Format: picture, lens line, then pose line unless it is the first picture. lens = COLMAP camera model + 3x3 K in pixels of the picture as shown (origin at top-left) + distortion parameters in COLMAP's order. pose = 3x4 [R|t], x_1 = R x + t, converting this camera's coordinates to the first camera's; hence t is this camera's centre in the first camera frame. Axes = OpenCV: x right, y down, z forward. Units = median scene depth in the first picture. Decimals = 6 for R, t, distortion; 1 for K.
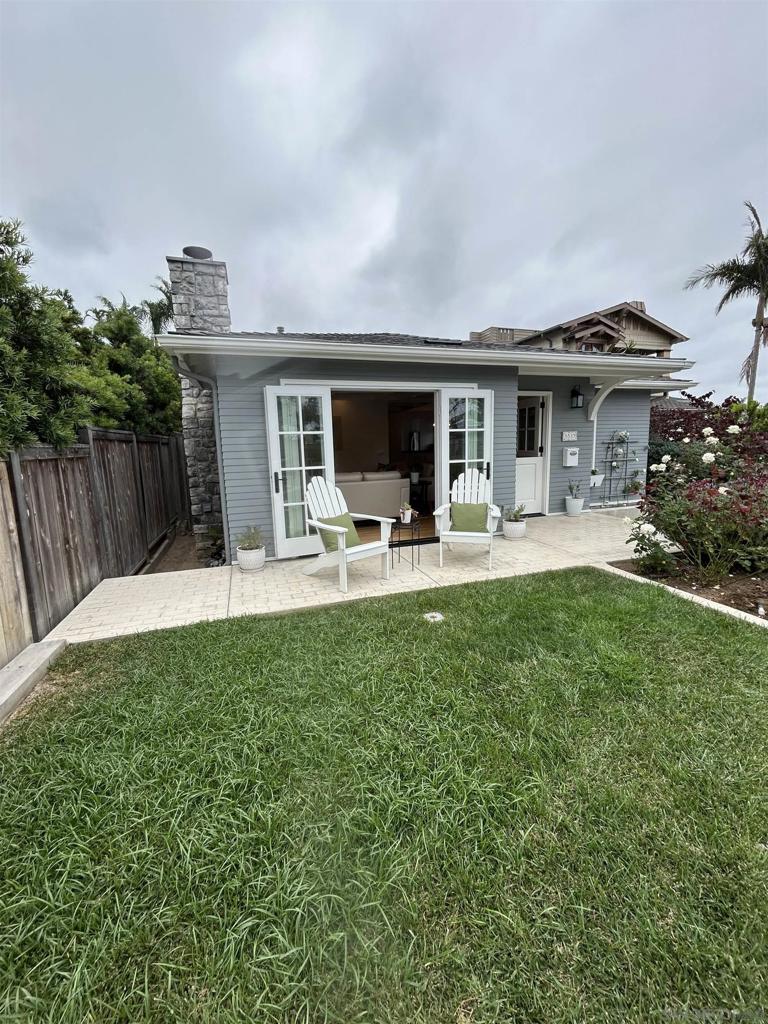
lens RADIAL K [[411.2, 0, 385.6], [0, 411.2, 507.7], [0, 0, 1]] dist [-0.001598, 0.000667]
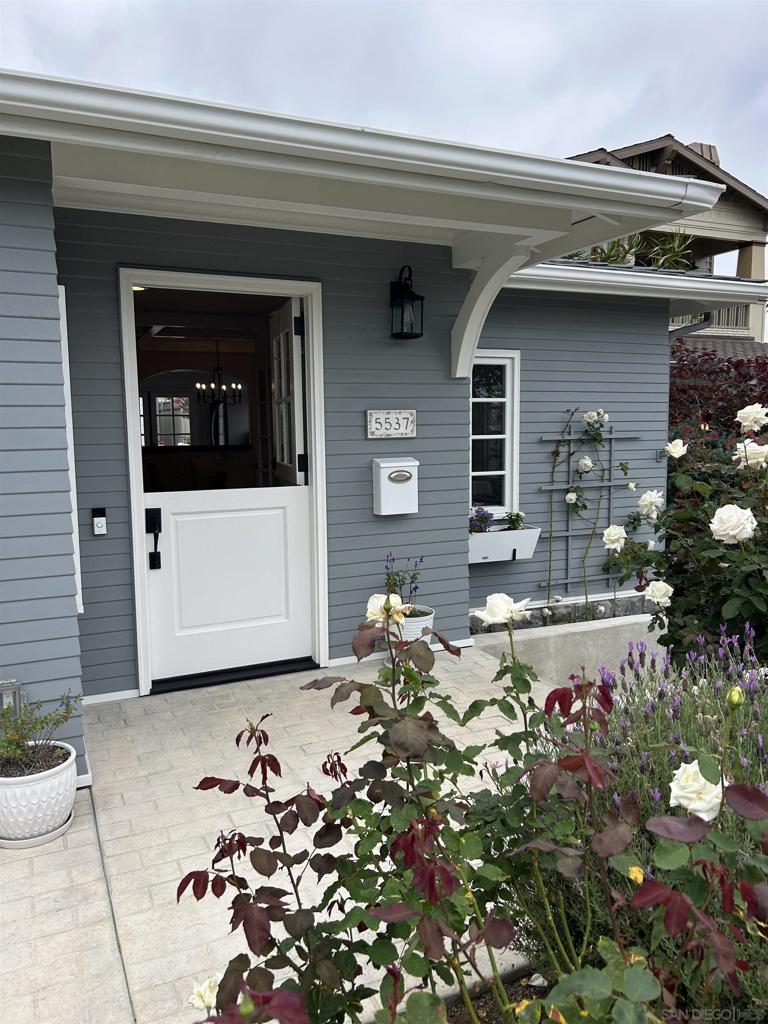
lens RADIAL K [[759.3, 0, 384.0], [0, 759.3, 512.0], [0, 0, 1]] dist [0.012584, 0.000181]
pose [[0.994688, 0.007827, 0.102638, 0.379974], [-0.004224, 0.999369, -0.035267, -0.082224], [-0.102849, 0.034647, 0.994093, 0.401067]]
